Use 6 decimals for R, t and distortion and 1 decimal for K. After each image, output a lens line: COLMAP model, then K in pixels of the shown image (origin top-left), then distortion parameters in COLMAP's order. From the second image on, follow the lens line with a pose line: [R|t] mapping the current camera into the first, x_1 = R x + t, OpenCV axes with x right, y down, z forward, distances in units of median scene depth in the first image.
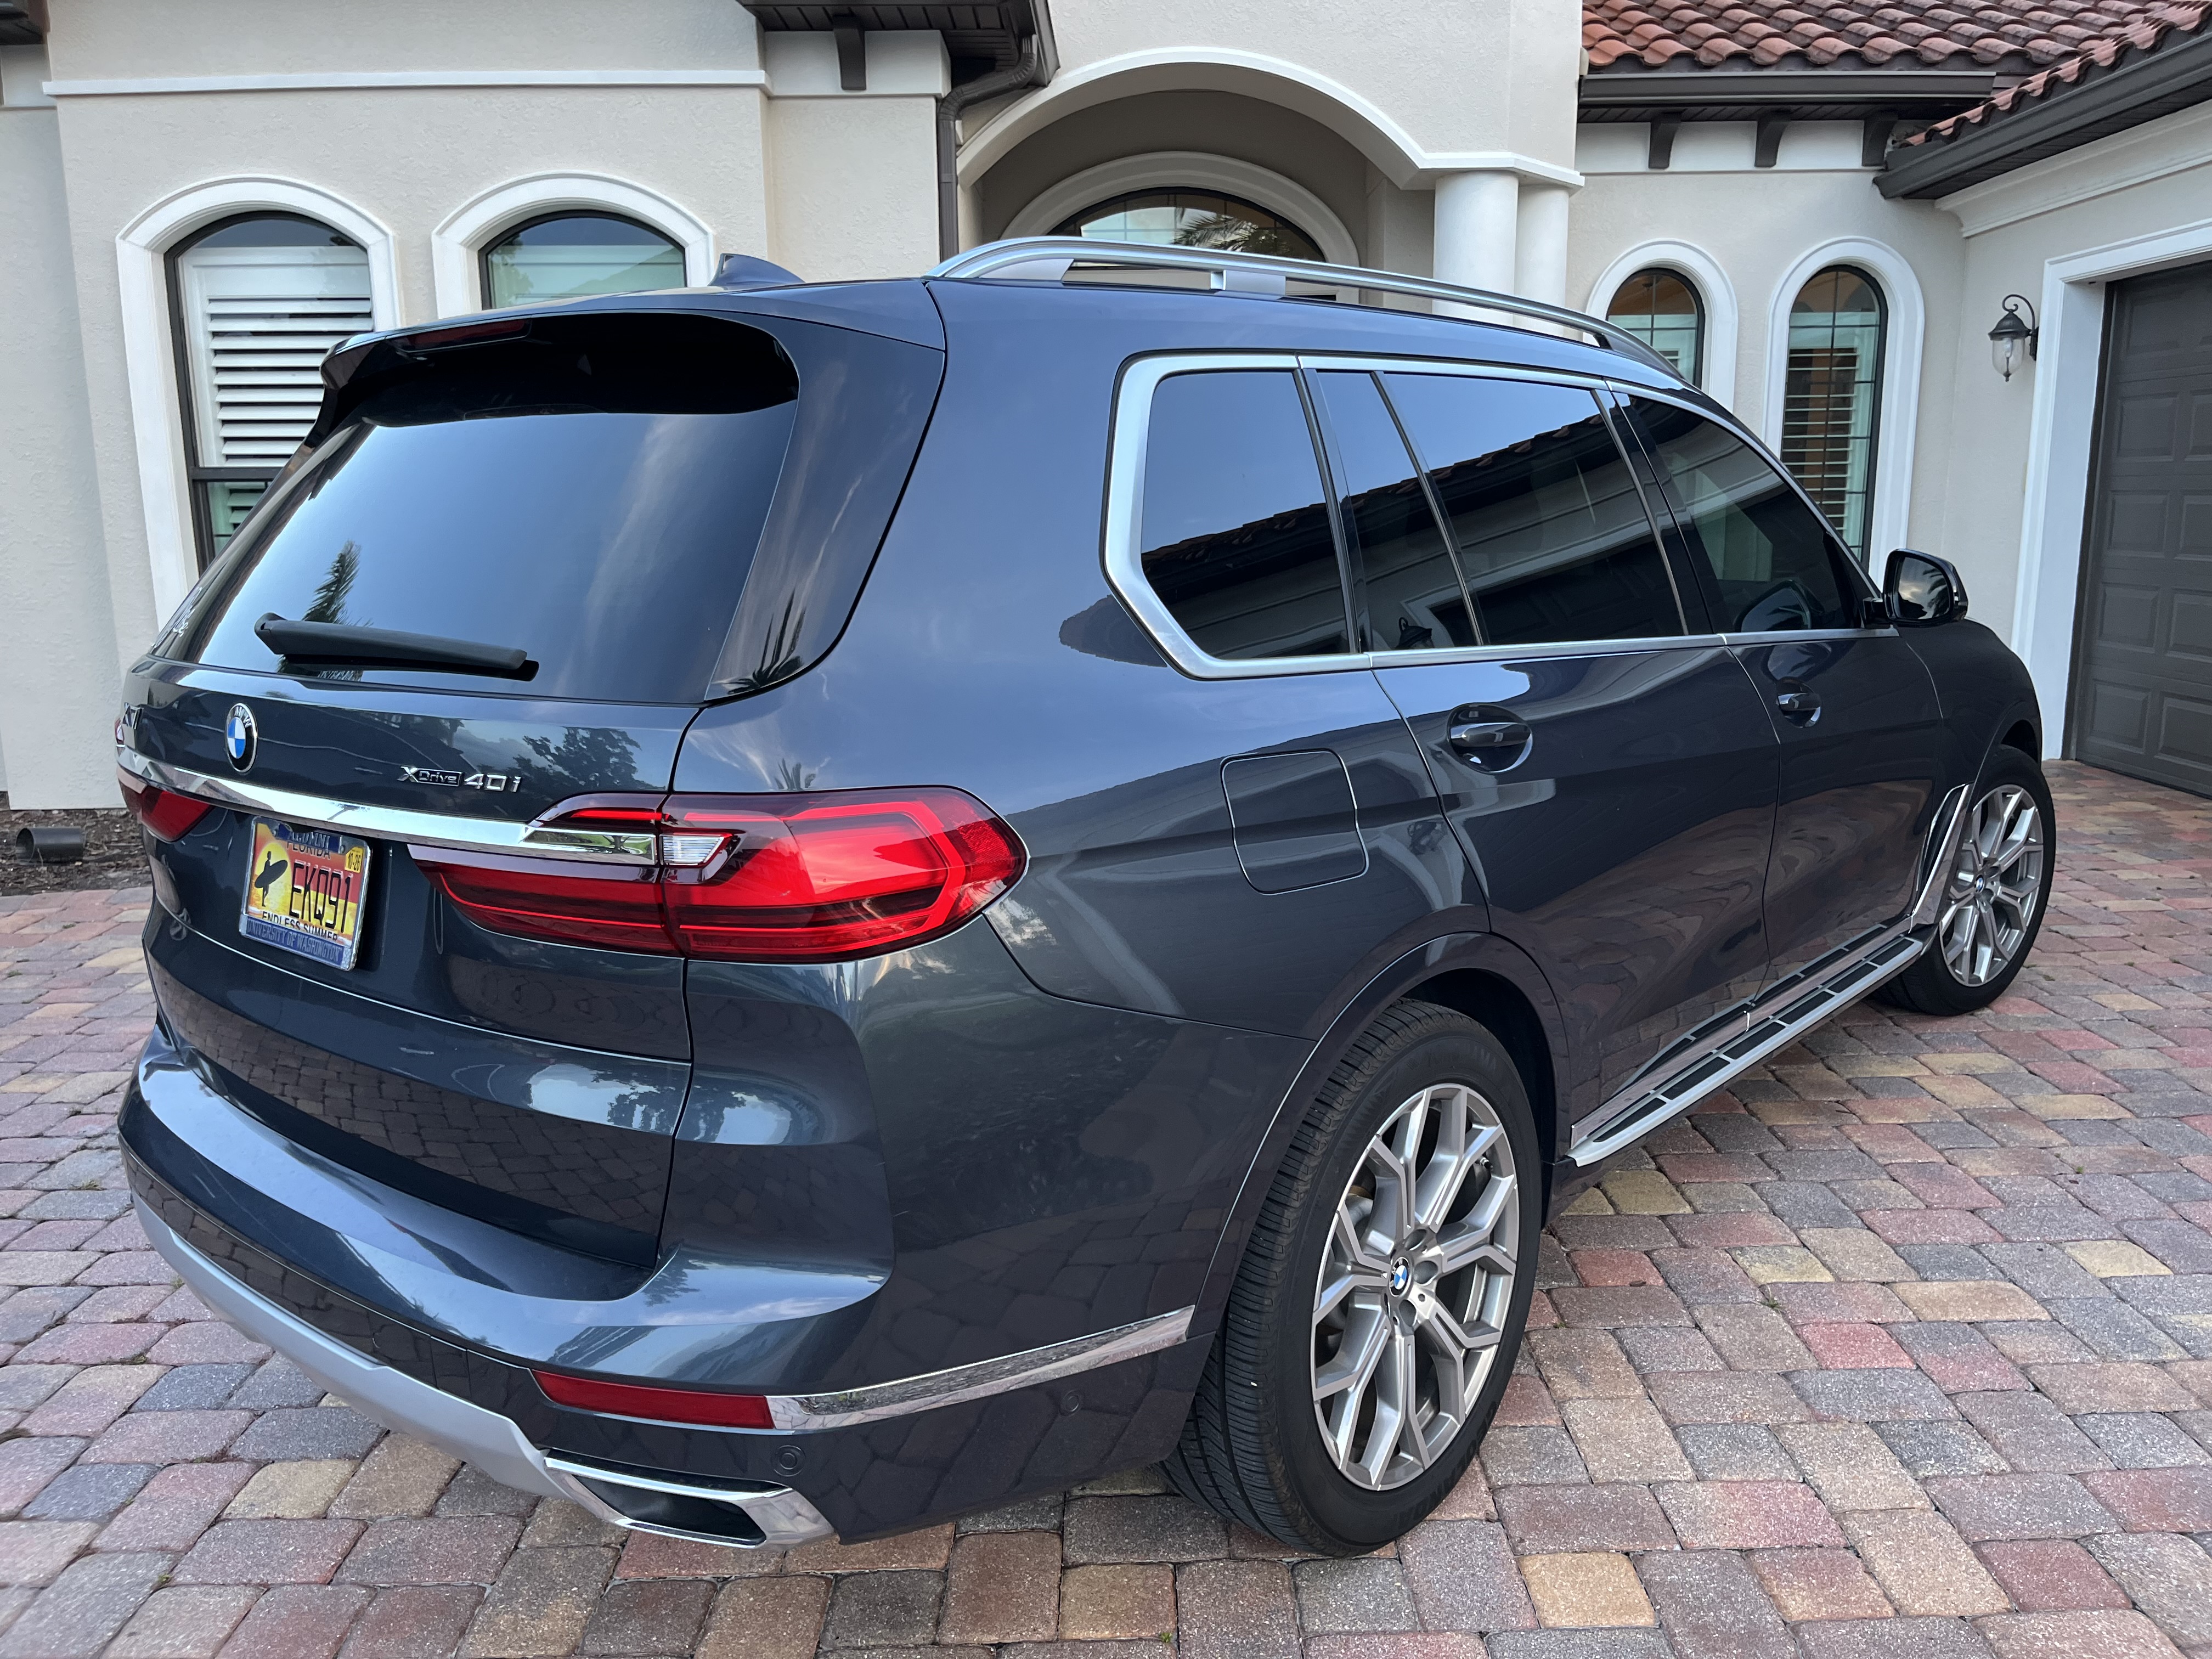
lens RADIAL K [[1683.8, 0, 1121.3], [0, 1683.8, 820.5], [0, 0, 1]] dist [0.060399, -0.082355]
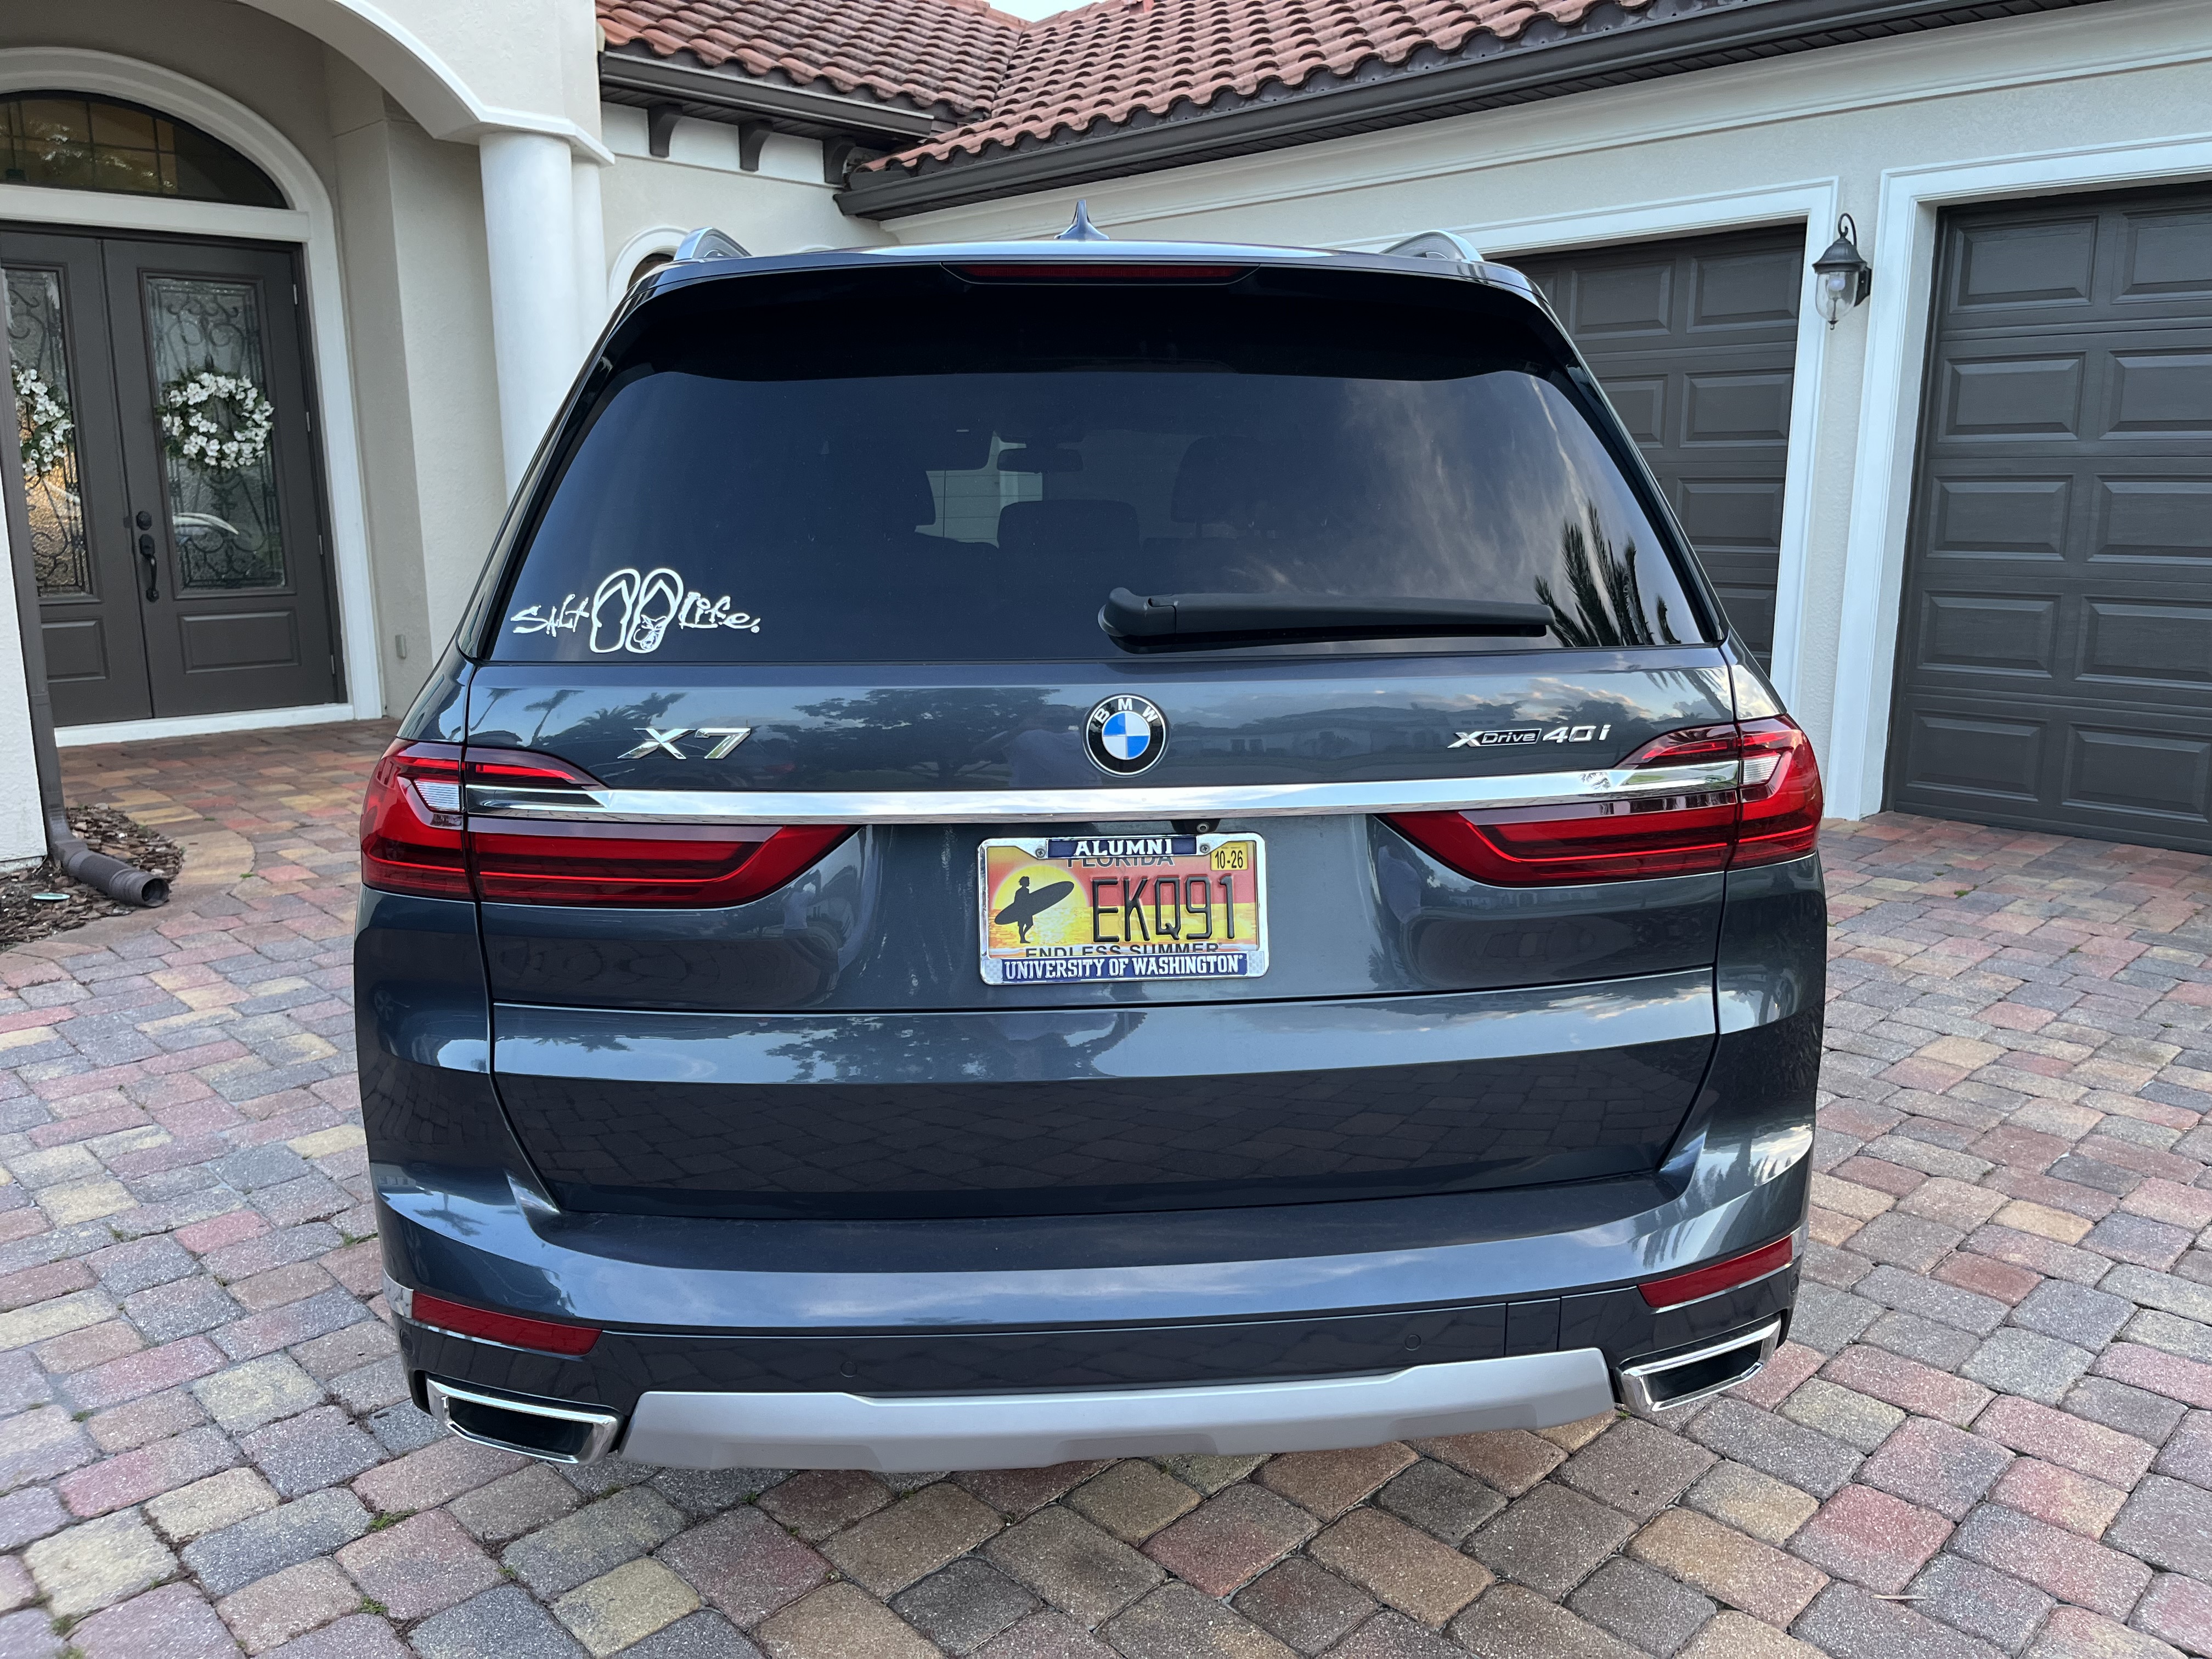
lens RADIAL K [[1683.8, 0, 1125.0], [0, 1683.8, 822.2], [0, 0, 1]] dist [0.060399, -0.082355]
pose [[0.712800, -0.128498, 0.689496, -0.515286], [0.122208, 0.990790, 0.058311, -0.025319], [-0.690639, 0.042698, 0.721939, 0.182258]]
